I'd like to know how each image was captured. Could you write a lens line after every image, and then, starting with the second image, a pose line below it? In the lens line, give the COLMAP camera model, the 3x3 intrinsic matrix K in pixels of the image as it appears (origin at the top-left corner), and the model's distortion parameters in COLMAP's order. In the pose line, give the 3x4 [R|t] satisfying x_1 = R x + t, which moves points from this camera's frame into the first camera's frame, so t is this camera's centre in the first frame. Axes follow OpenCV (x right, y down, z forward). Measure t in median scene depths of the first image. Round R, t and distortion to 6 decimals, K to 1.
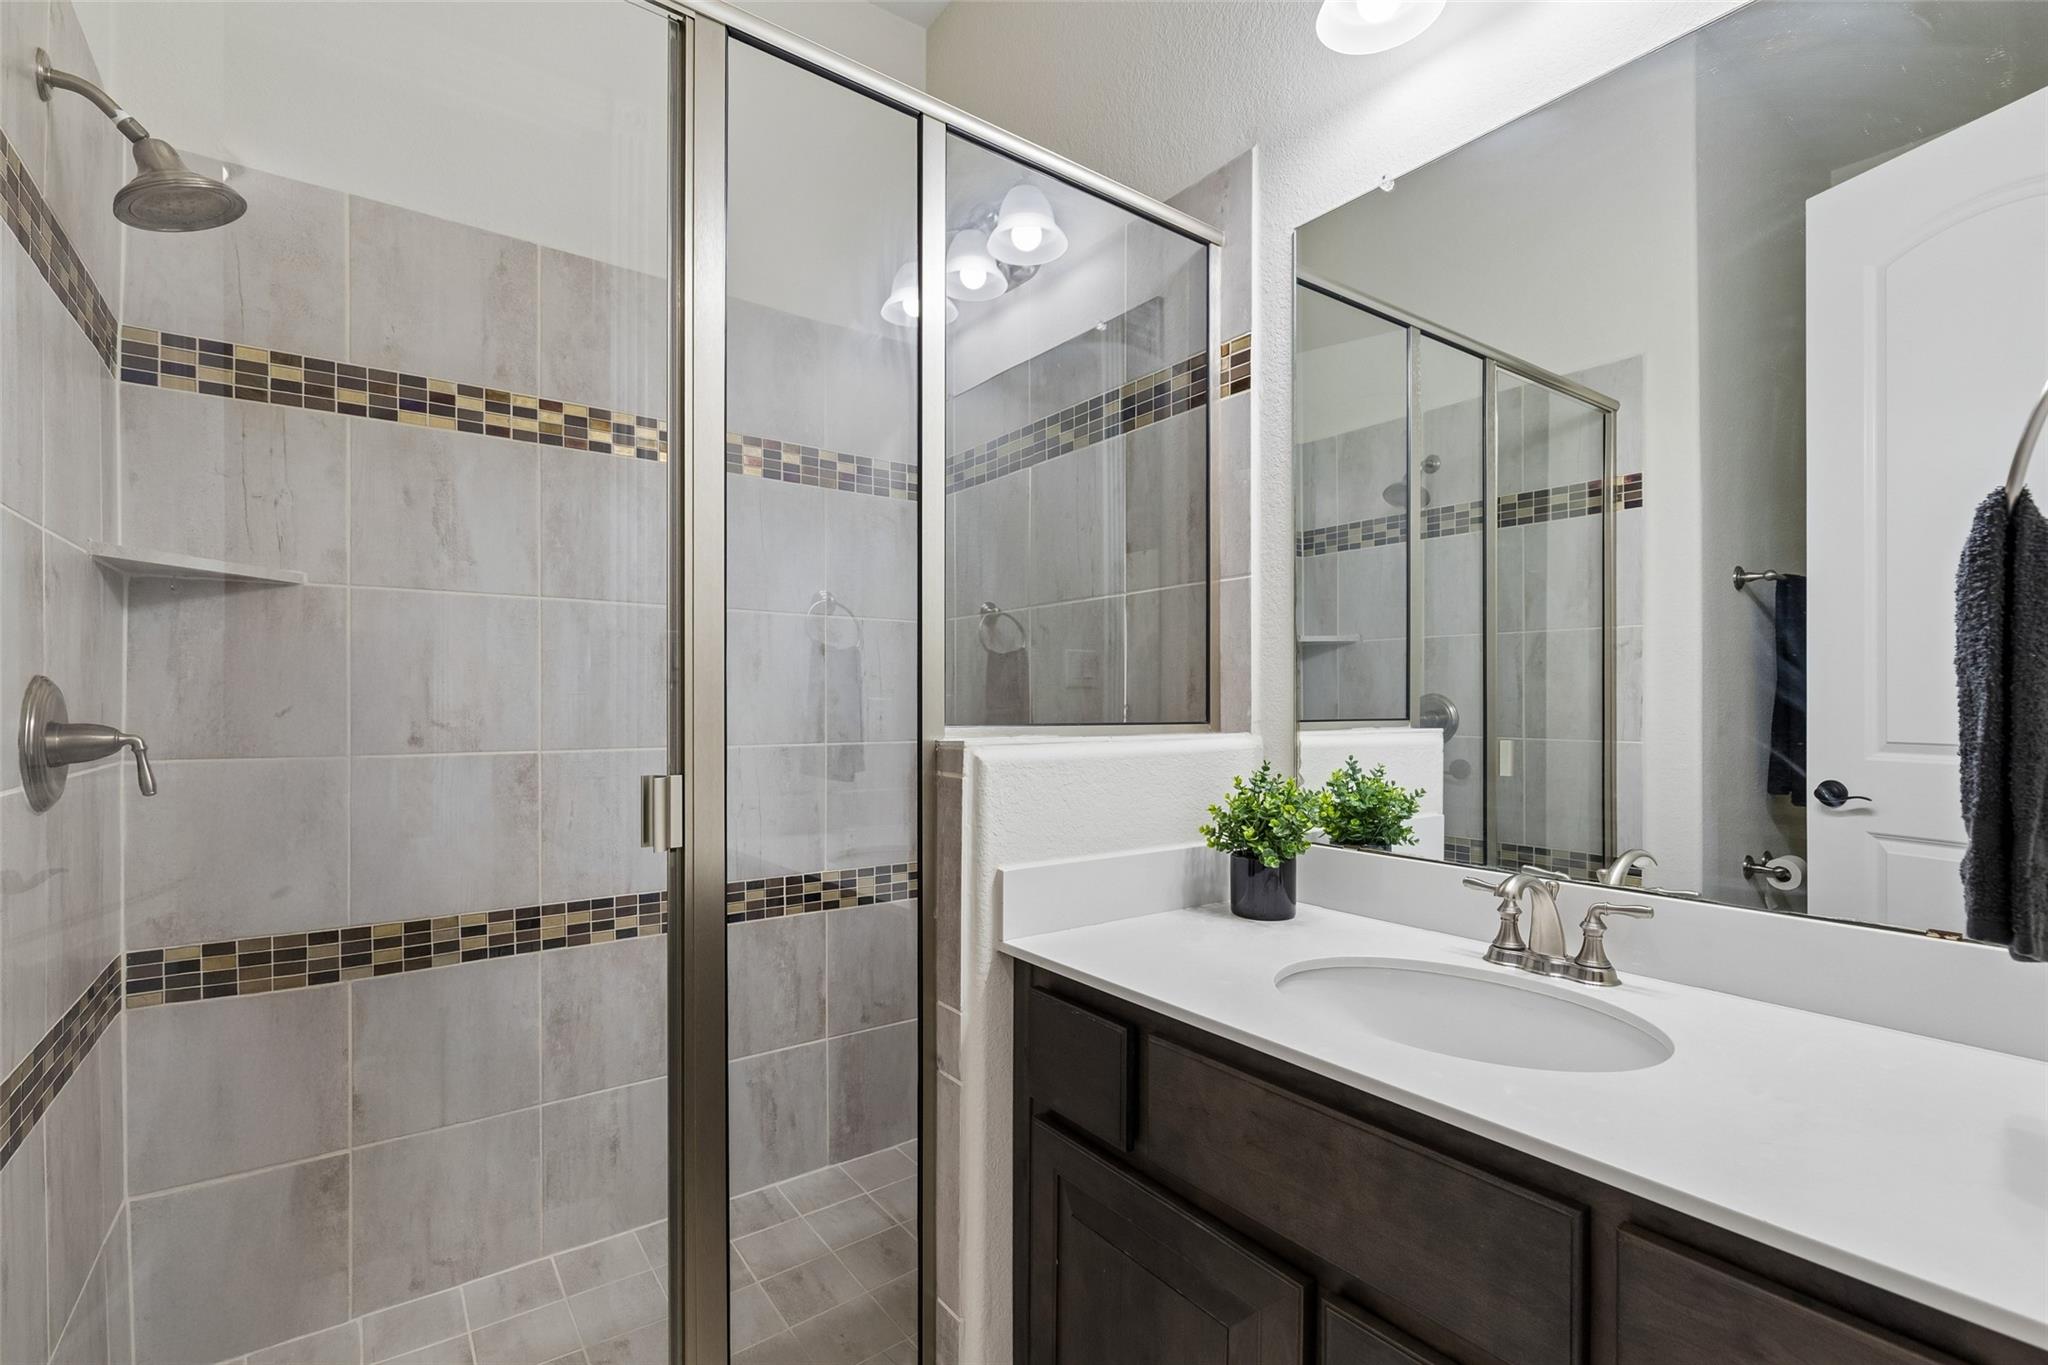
lens RADIAL K [[925.6, 0, 1023.5], [0, 925.6, 696.8], [0, 0, 1]] dist [-0.002956, -0.000065]
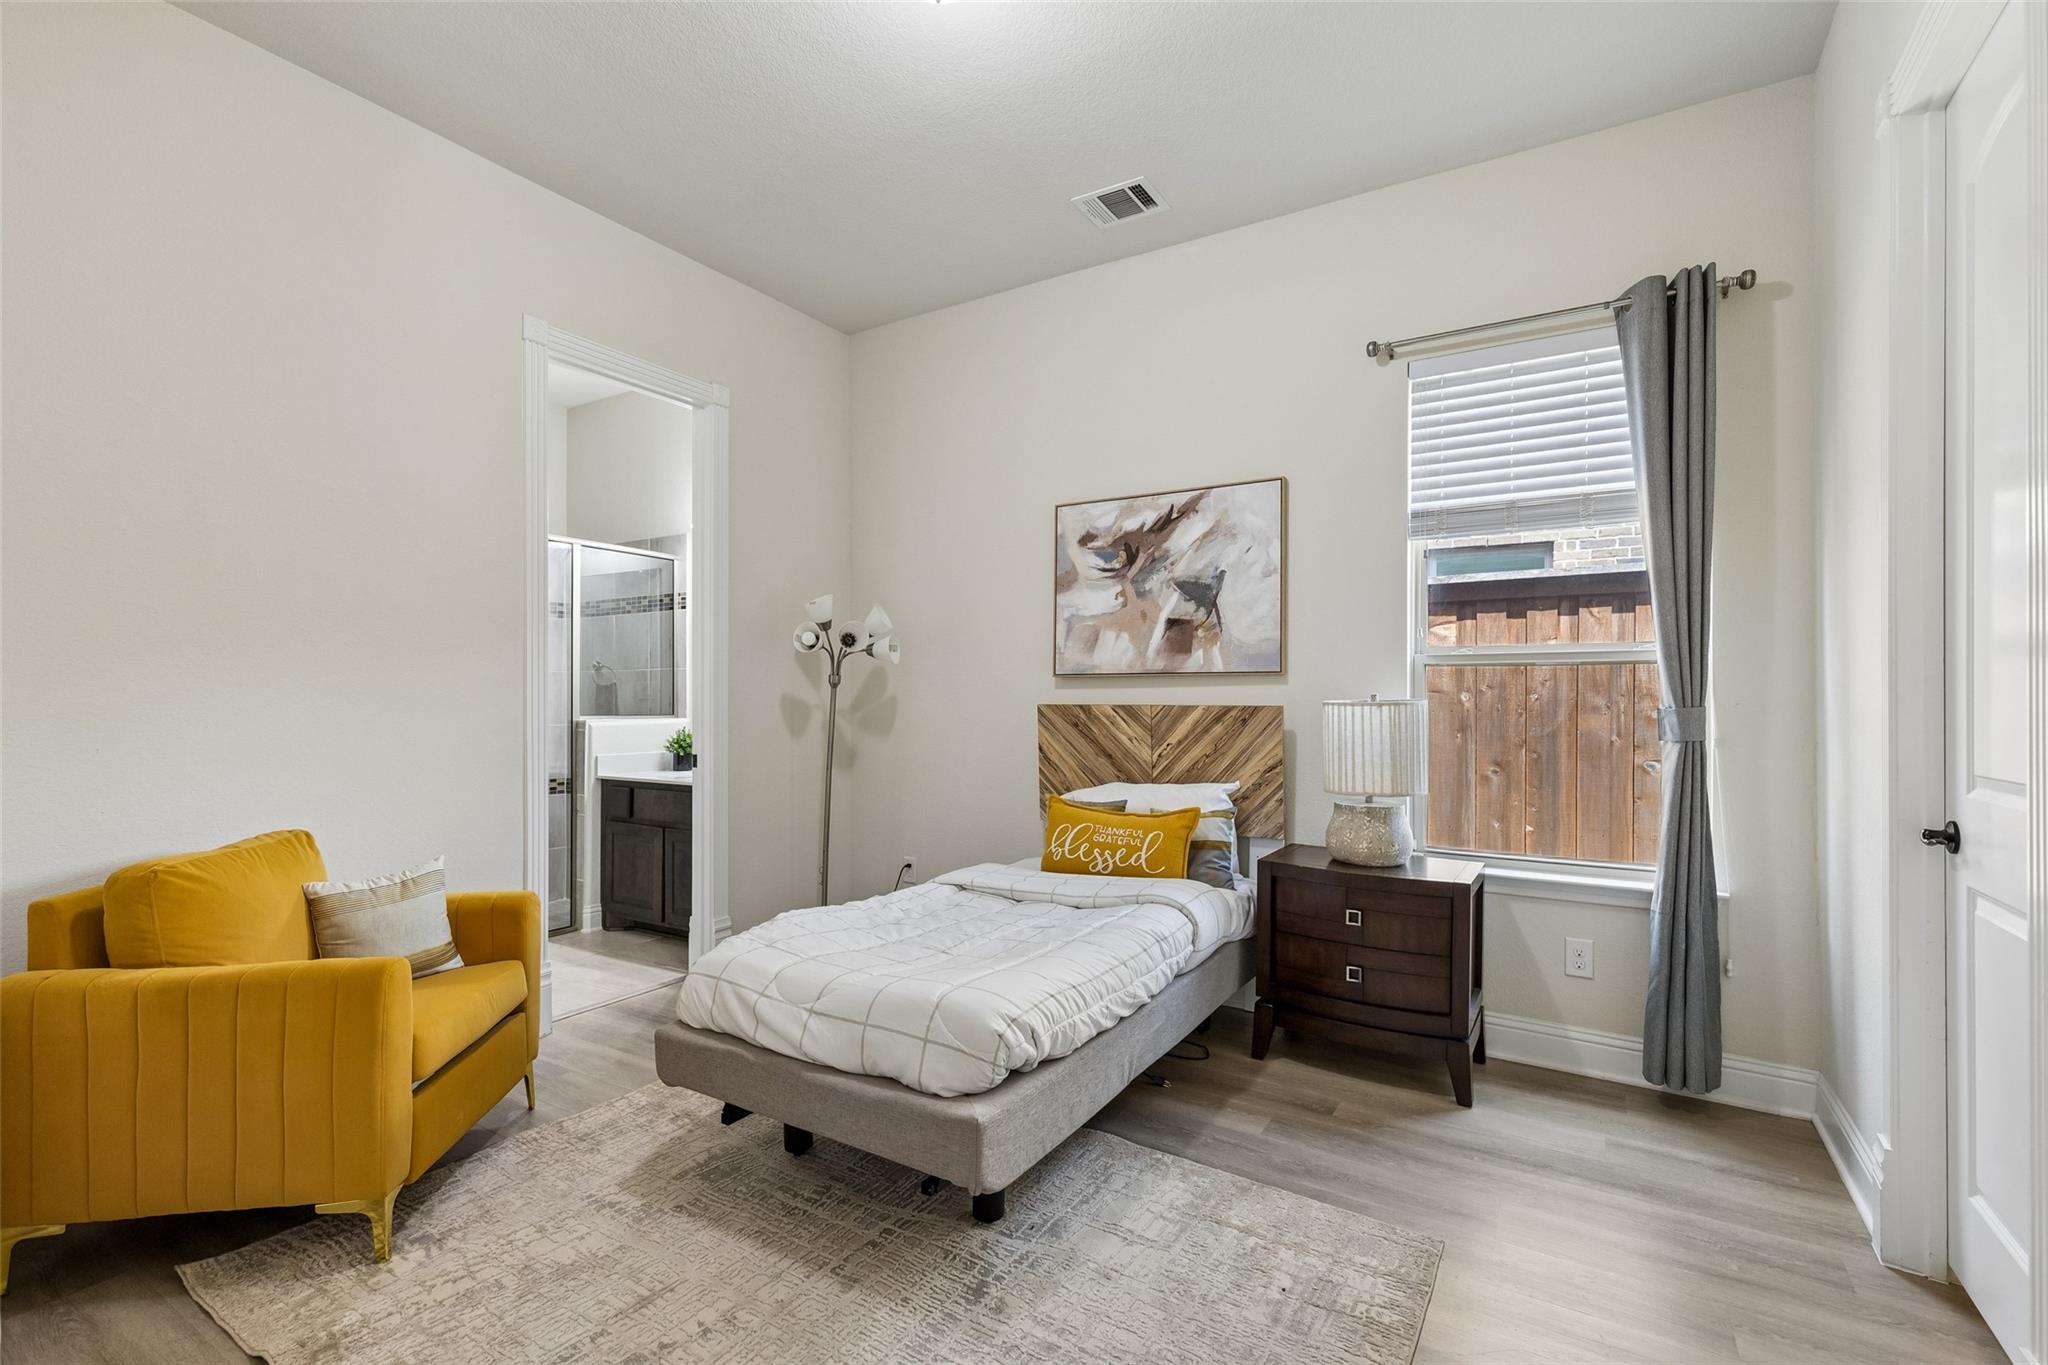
lens RADIAL K [[925.6, 0, 1012.0], [0, 925.6, 687.4], [0, 0, 1]] dist [-0.002956, -0.000065]
pose [[0.931921, 0.005459, 0.362620, 0.144566], [-0.004090, 0.999981, -0.004543, -0.056975], [-0.362638, 0.002751, 0.931926, -2.447305]]
